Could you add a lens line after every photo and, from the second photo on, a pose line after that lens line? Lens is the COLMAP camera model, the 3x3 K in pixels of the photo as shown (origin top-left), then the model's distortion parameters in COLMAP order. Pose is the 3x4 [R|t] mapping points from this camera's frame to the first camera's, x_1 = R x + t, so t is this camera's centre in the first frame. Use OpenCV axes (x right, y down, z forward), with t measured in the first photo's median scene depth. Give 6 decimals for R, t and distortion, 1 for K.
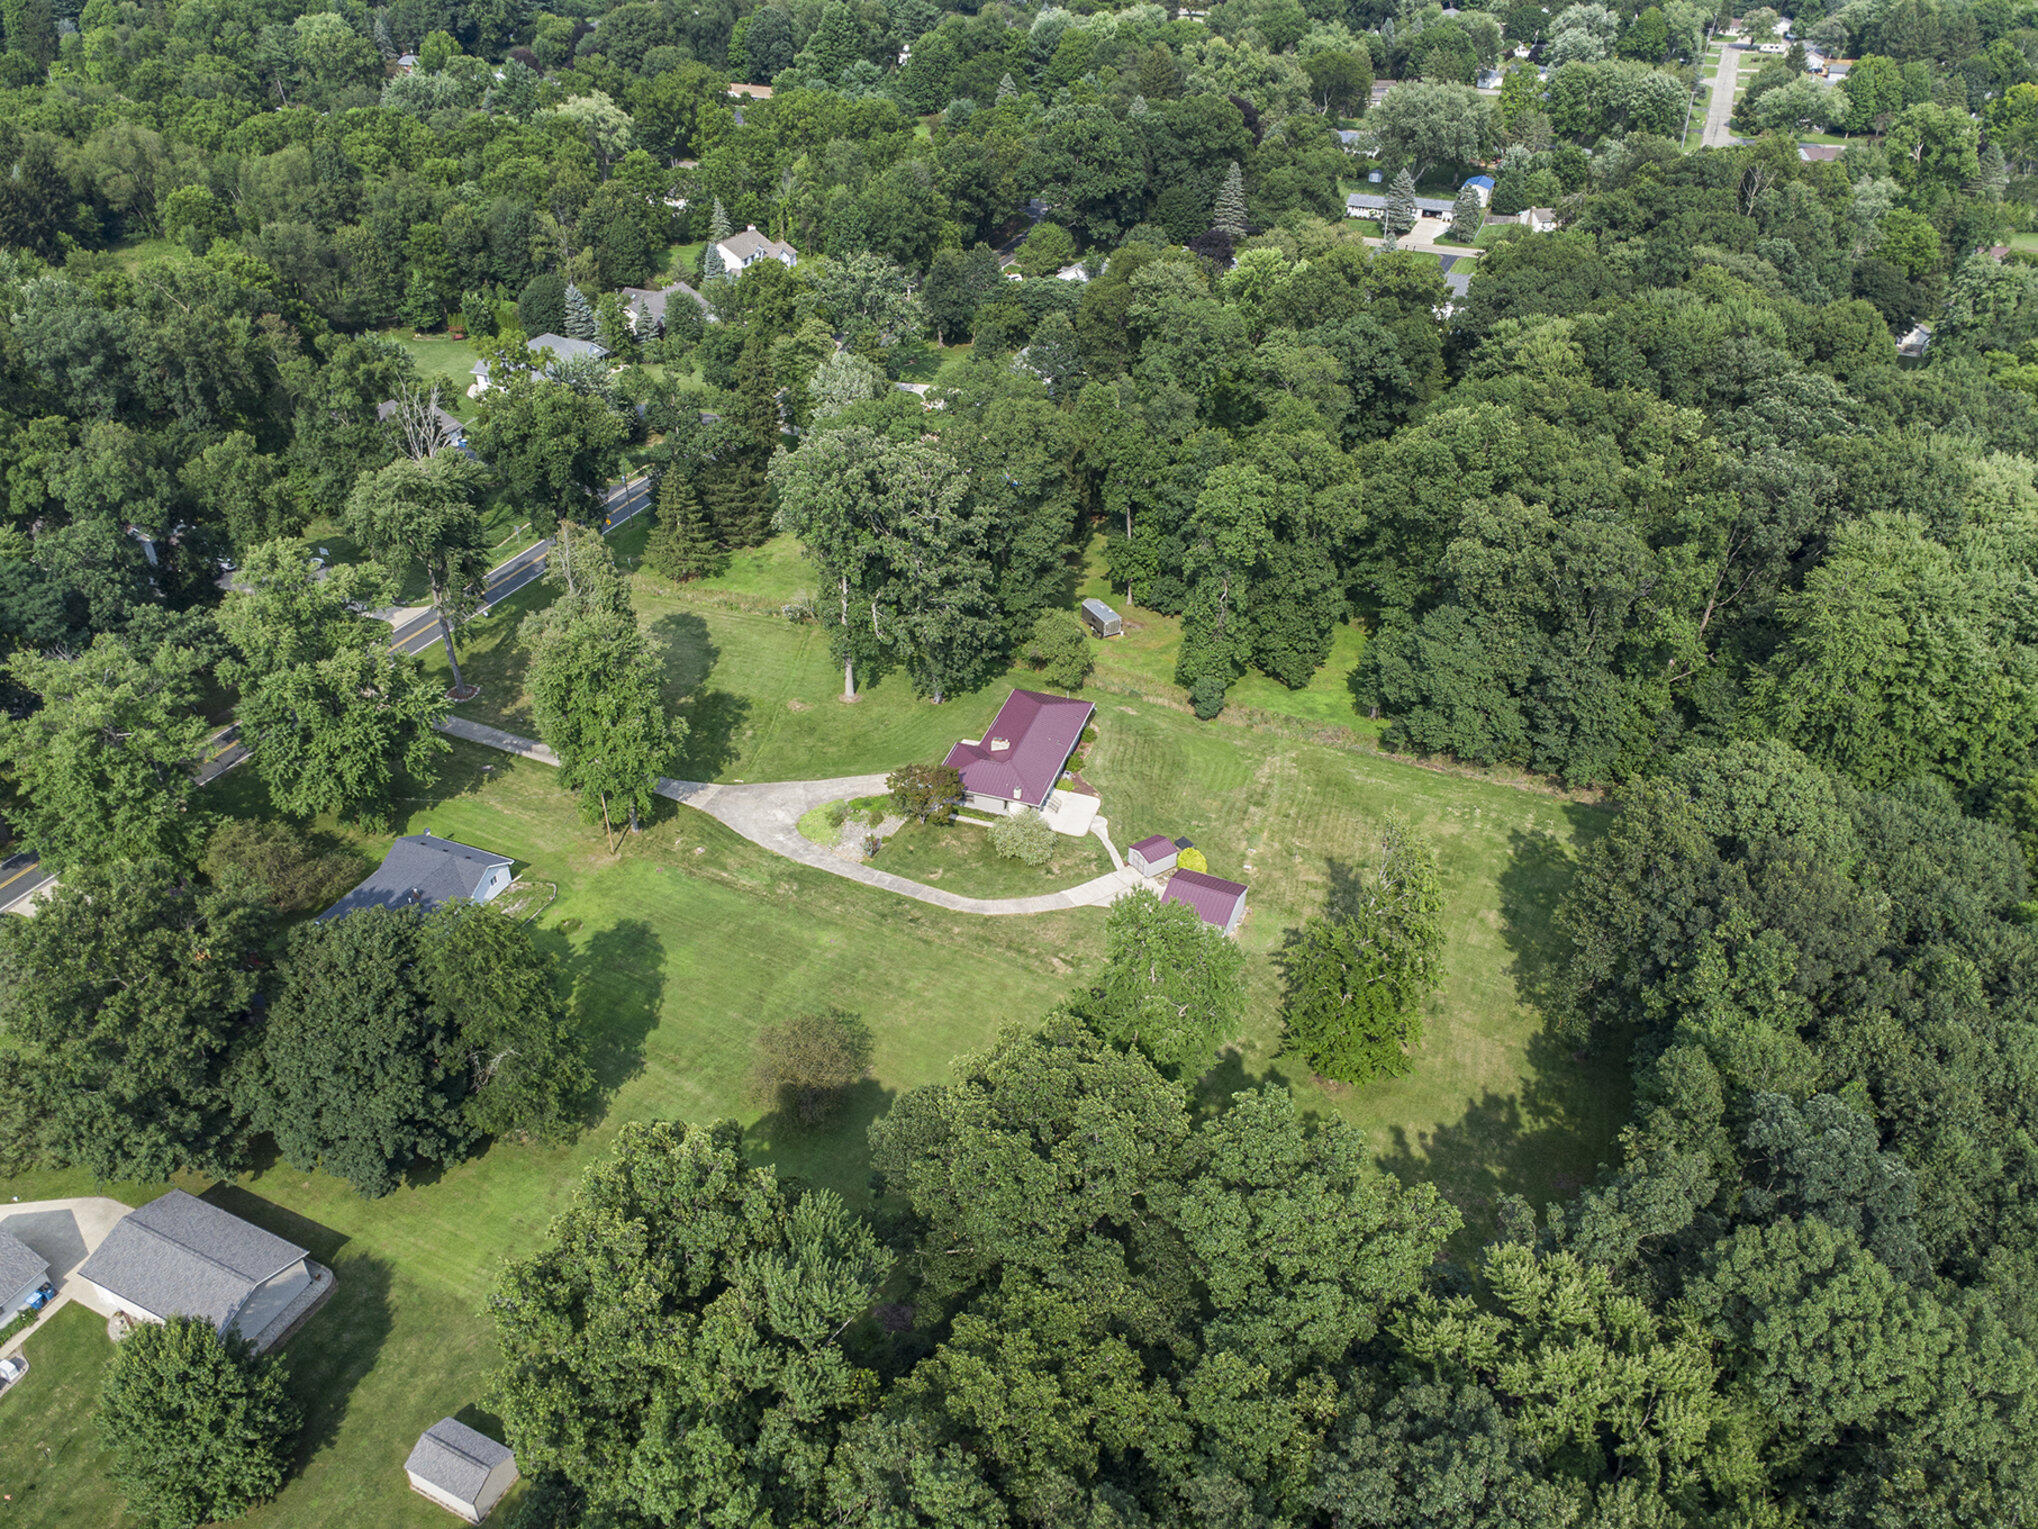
lens RADIAL K [[1476.2, 0, 1019.0], [0, 1476.2, 764.5], [0, 0, 1]] dist [0.005435, 0.003874]
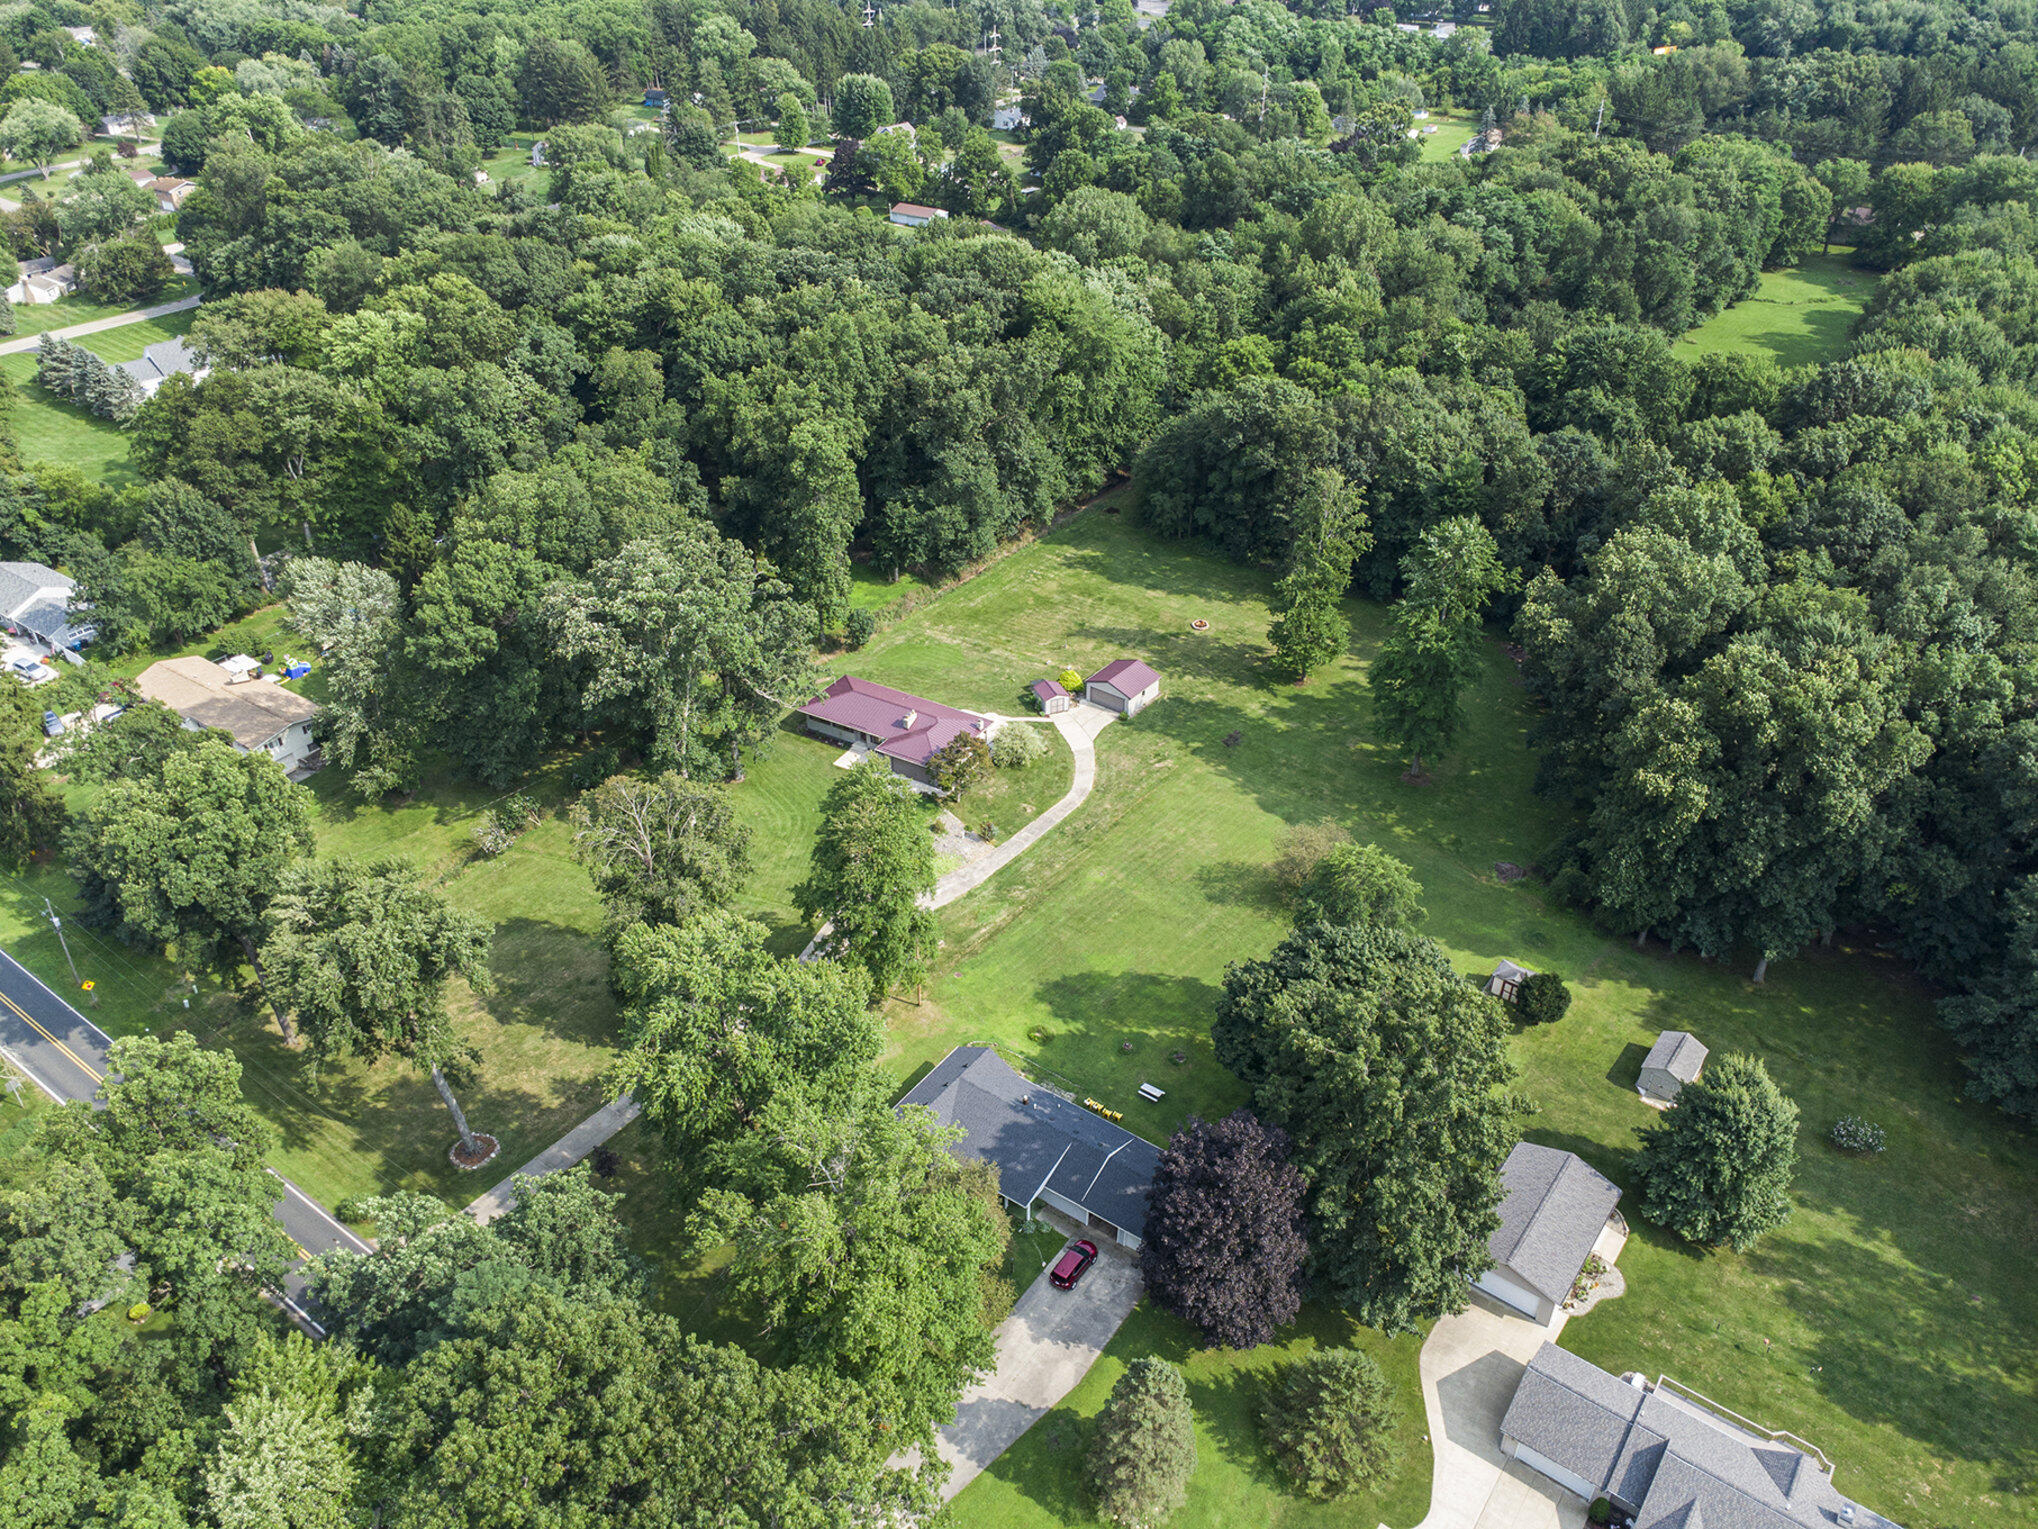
lens RADIAL K [[1476.2, 0, 1019.0], [0, 1476.2, 764.5], [0, 0, 1]] dist [0.005435, 0.003874]
pose [[0.217783, -0.555805, 0.802279, -0.937429], [0.563329, 0.742848, 0.361714, -0.358552], [-0.797014, 0.373172, 0.474881, 0.473004]]
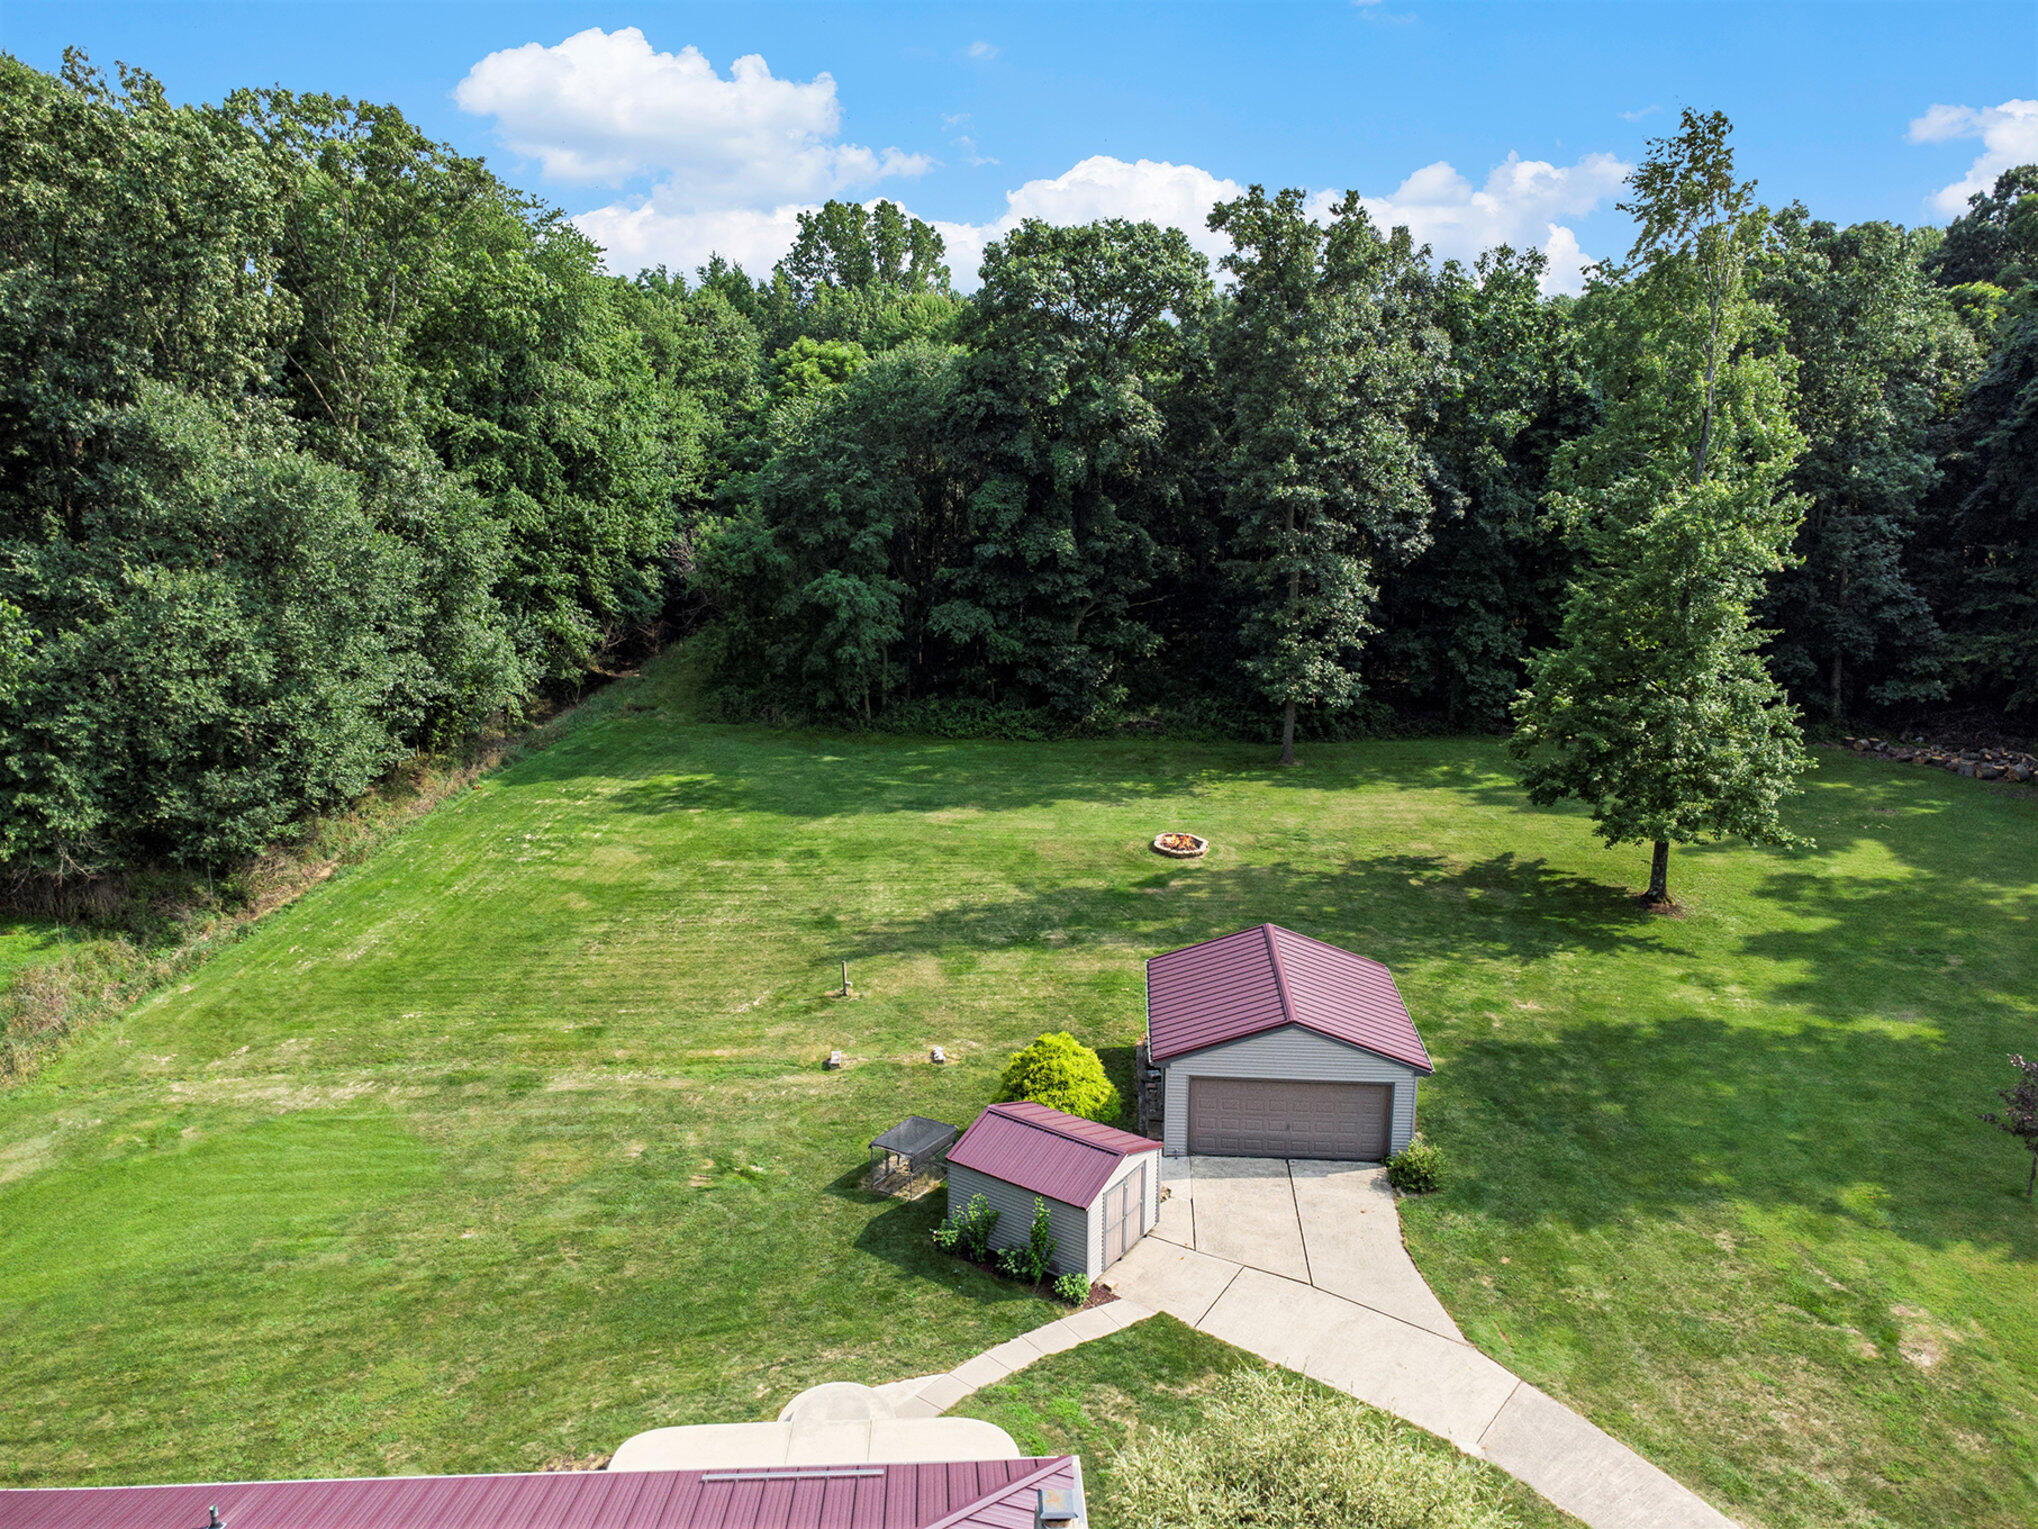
lens RADIAL K [[1476.2, 0, 1019.0], [0, 1476.2, 764.5], [0, 0, 1]] dist [0.005435, 0.003874]
pose [[-0.351317, -0.244319, 0.903817, -0.096192], [0.527320, 0.746041, 0.406640, -0.081830], [-0.773634, 0.619460, -0.133263, 1.012243]]
